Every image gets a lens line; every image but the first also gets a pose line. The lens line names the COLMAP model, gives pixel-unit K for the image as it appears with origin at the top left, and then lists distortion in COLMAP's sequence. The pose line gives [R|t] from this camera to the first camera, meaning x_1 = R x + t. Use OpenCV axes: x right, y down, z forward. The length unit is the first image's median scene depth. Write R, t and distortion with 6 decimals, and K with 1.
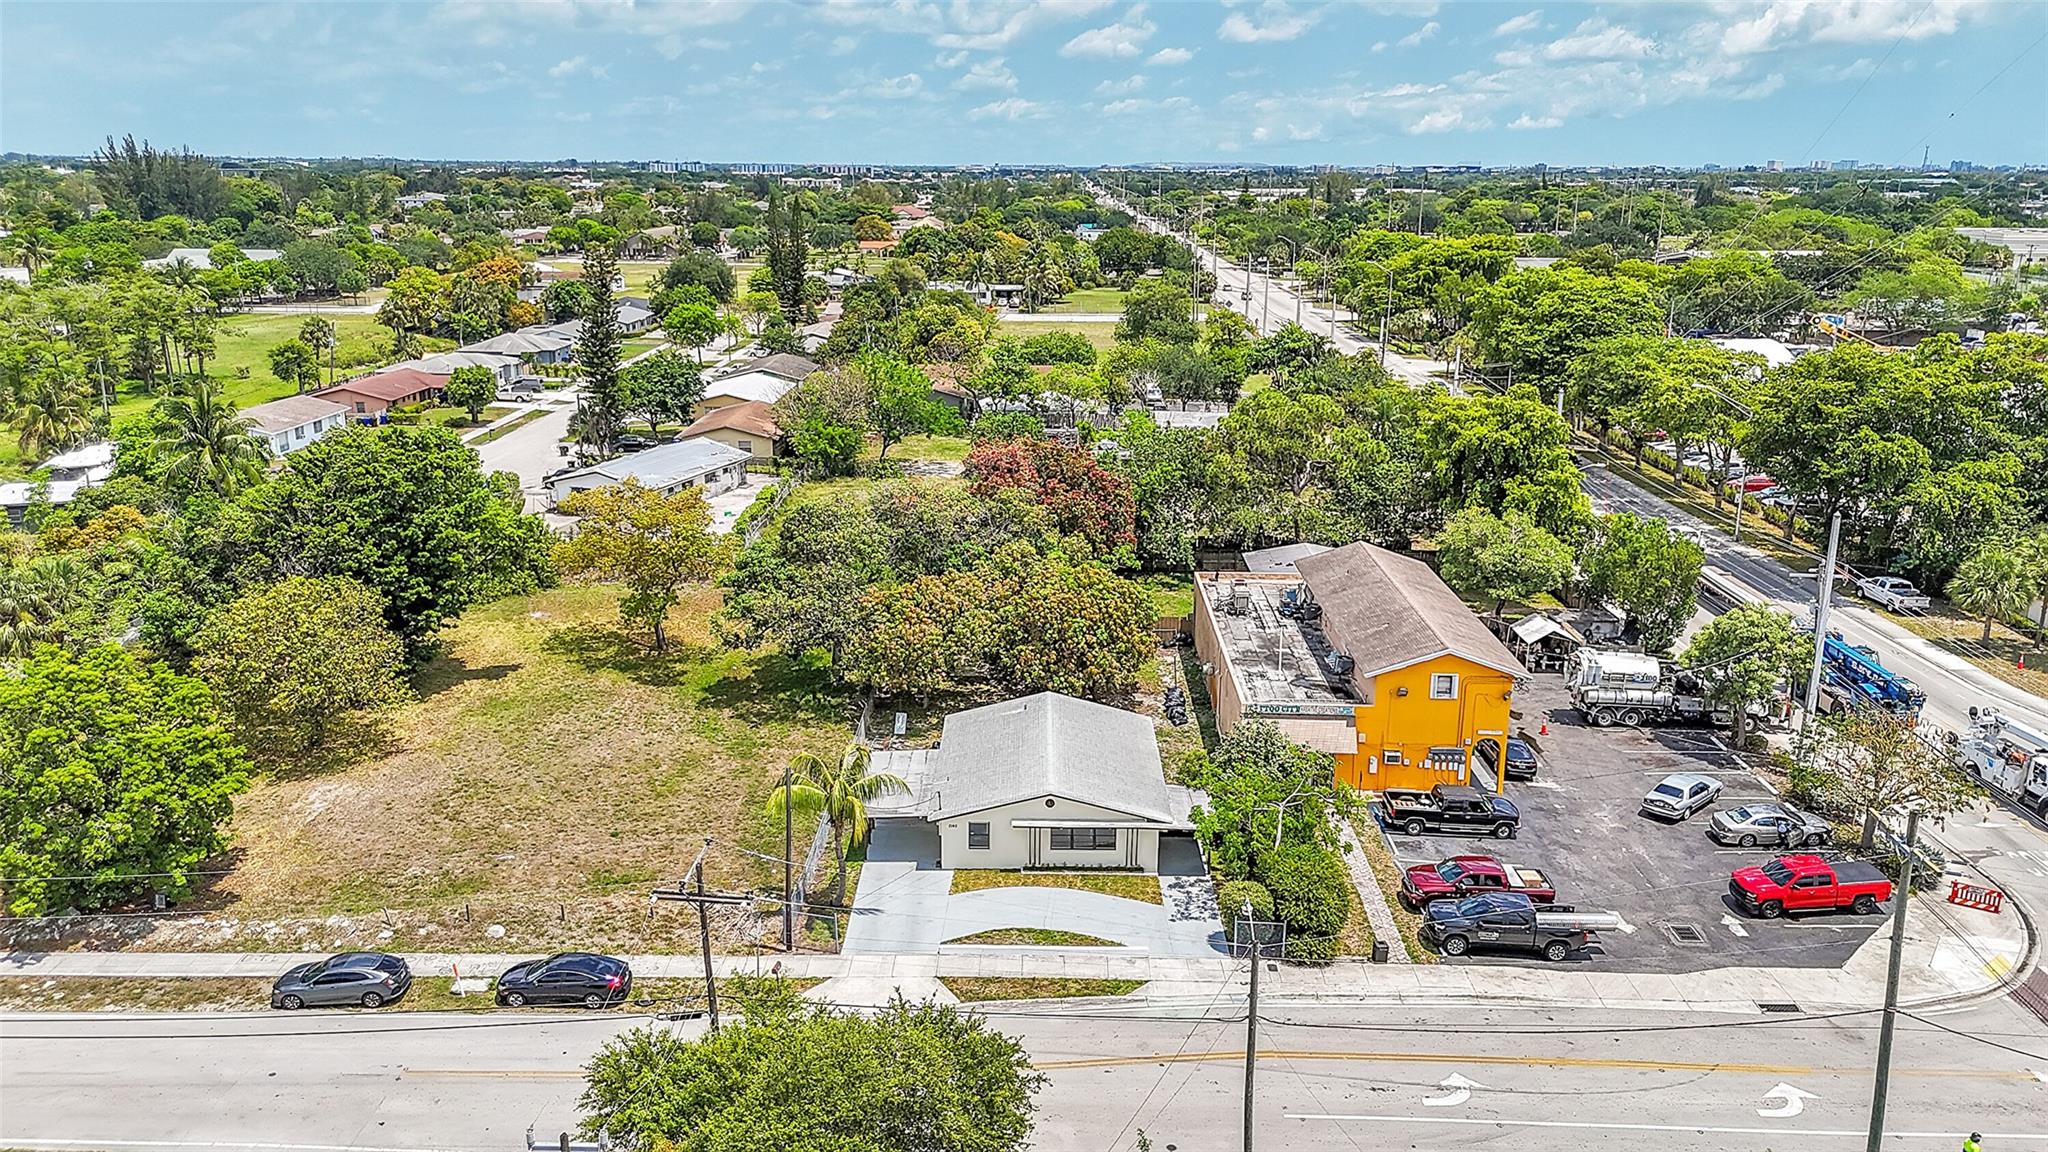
lens RADIAL K [[1512.2, 0, 1026.3], [0, 1512.2, 570.2], [0, 0, 1]] dist [0.087277, -0.102518]
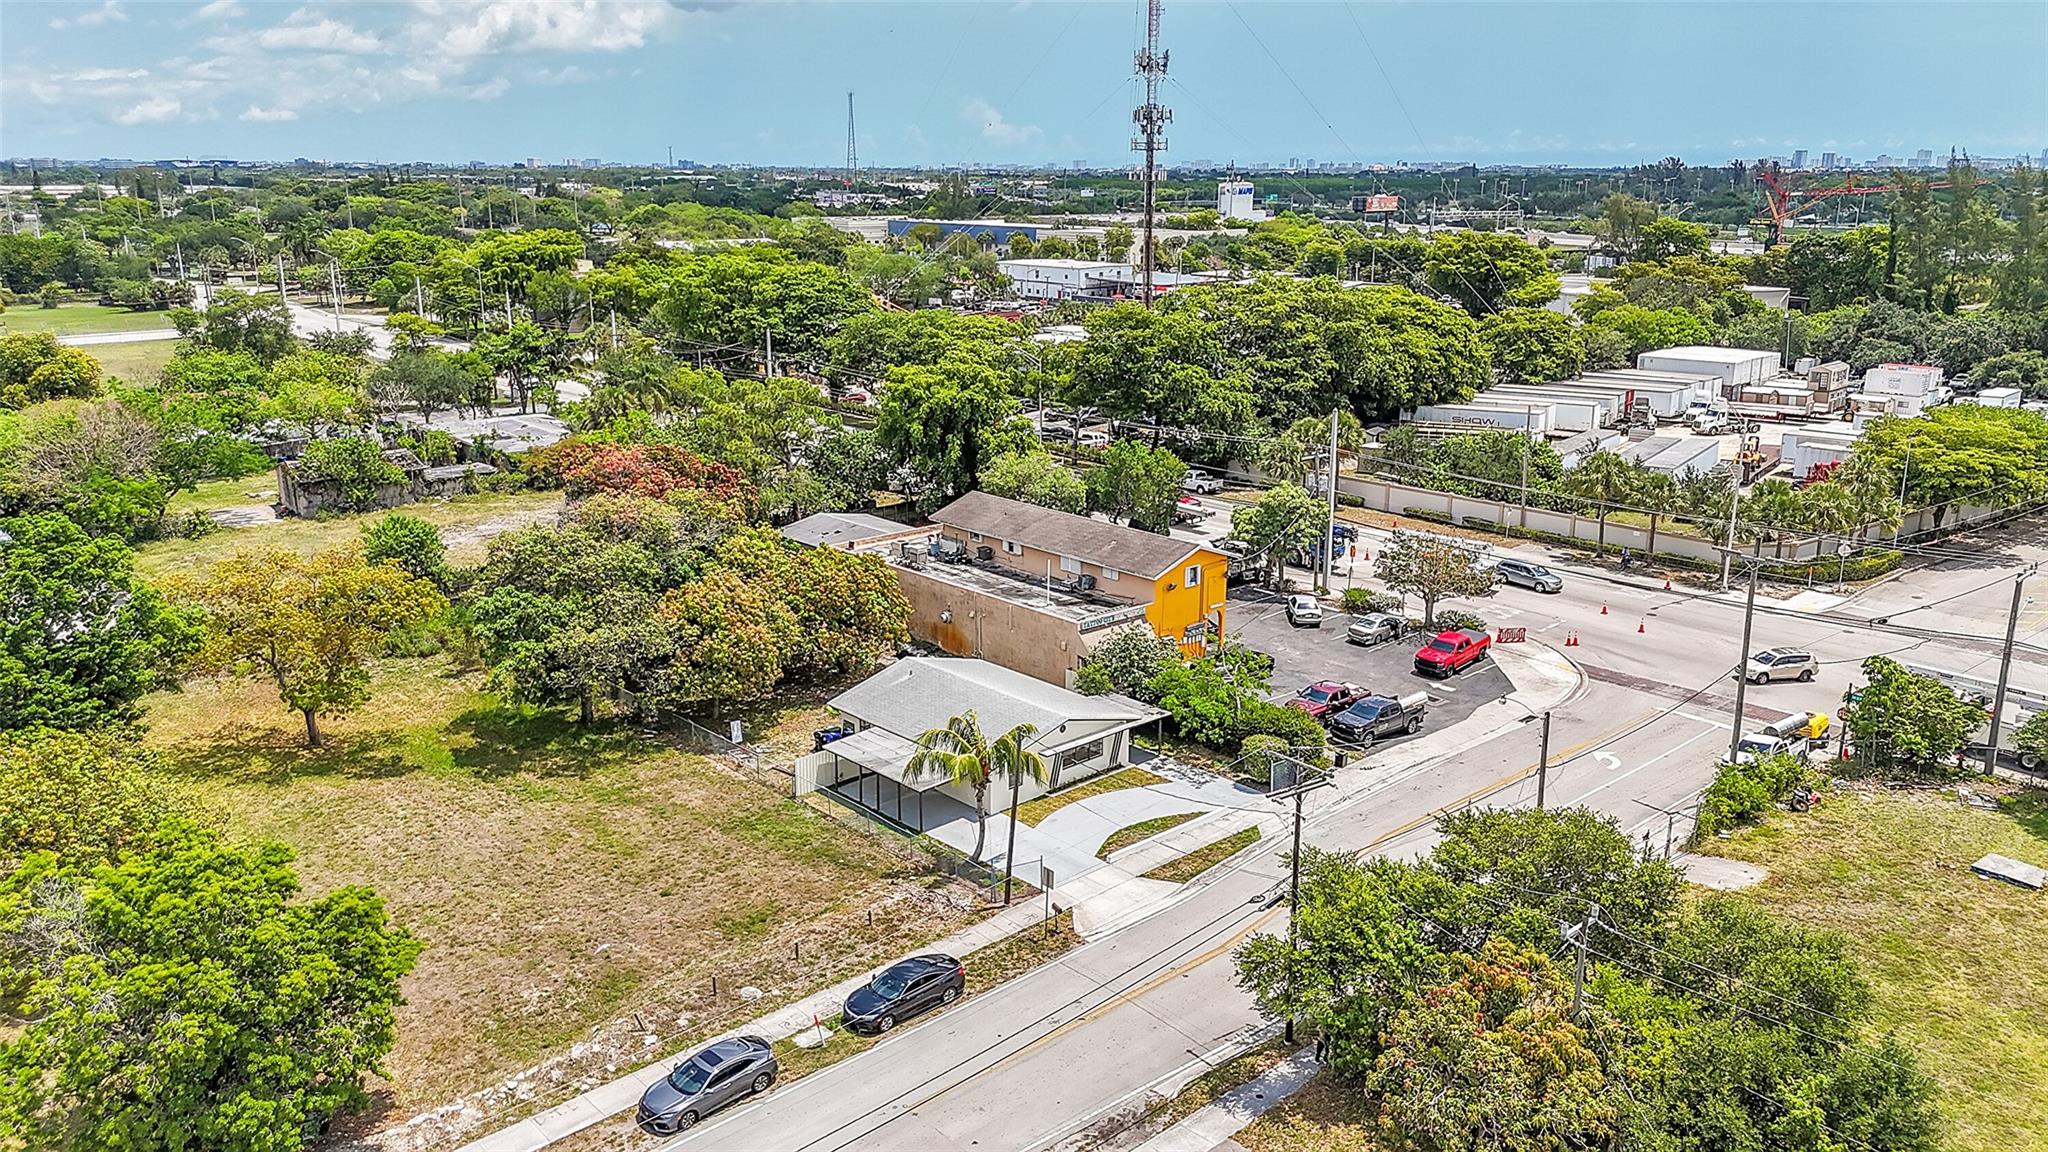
lens RADIAL K [[1518.0, 0, 1032.6], [0, 1518.0, 537.6], [0, 0, 1]] dist [0.089897, -0.100770]
pose [[0.728894, -0.166265, 0.664131, -0.728416], [0.178451, 0.982669, 0.050159, -0.047457], [-0.660961, 0.081955, 0.745932, 0.155939]]
